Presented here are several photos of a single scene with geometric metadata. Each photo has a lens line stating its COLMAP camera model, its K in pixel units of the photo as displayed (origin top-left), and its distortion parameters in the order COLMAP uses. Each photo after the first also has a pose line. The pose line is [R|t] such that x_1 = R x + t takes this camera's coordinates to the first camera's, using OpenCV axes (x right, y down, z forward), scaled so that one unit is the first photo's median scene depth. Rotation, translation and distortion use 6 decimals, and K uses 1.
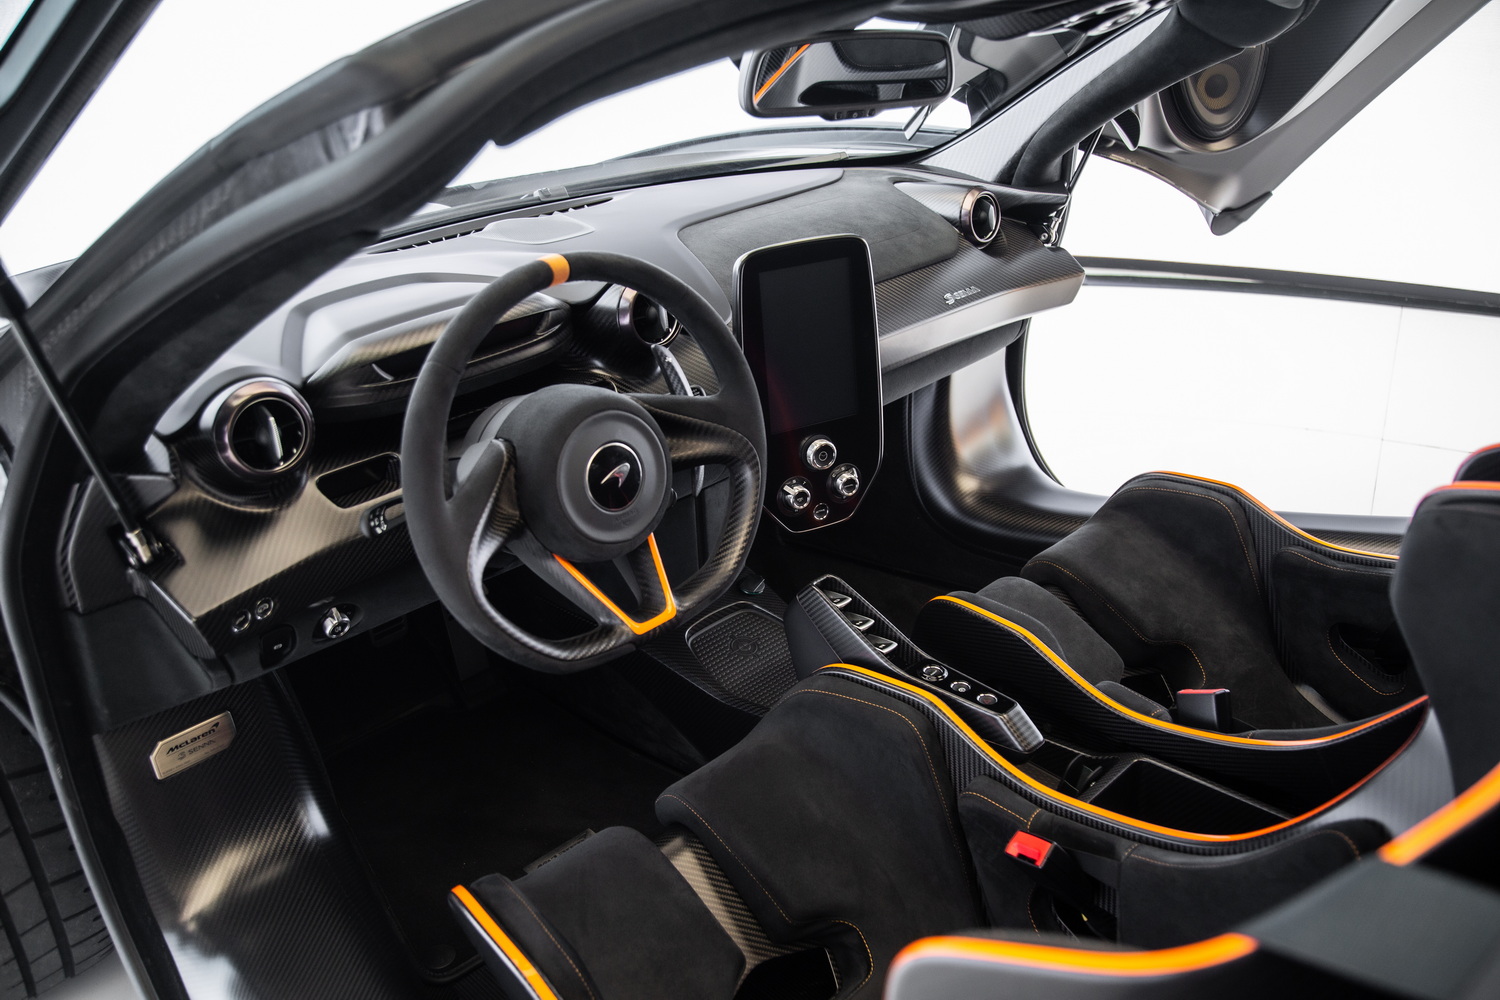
lens RADIAL K [[1220.0, 0, 750.0], [0, 1220.0, 500.0], [0, 0, 1]] dist [-0.094859, 0.000014]
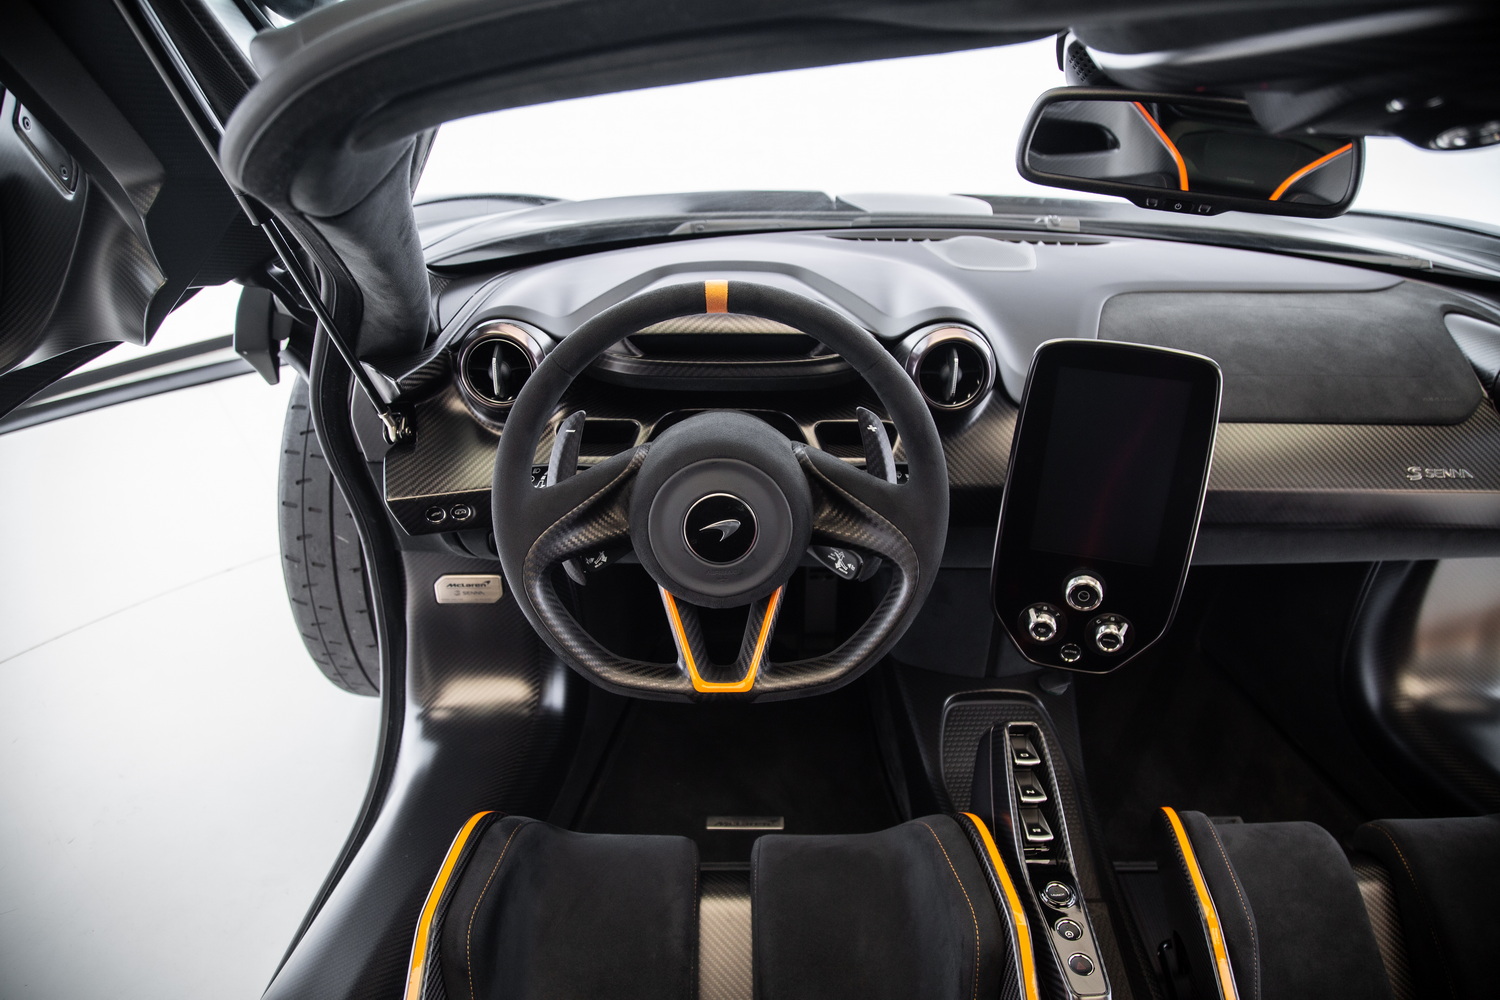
lens RADIAL K [[993.8, 0, 750.0], [0, 993.8, 500.0], [0, 0, 1]] dist [-0.117336, 0.048794]
pose [[0.722740, 0.378966, -0.577955, 0.258304], [-0.336631, 0.923384, 0.184502, -0.144068], [0.603595, 0.061210, 0.794938, 0.316393]]
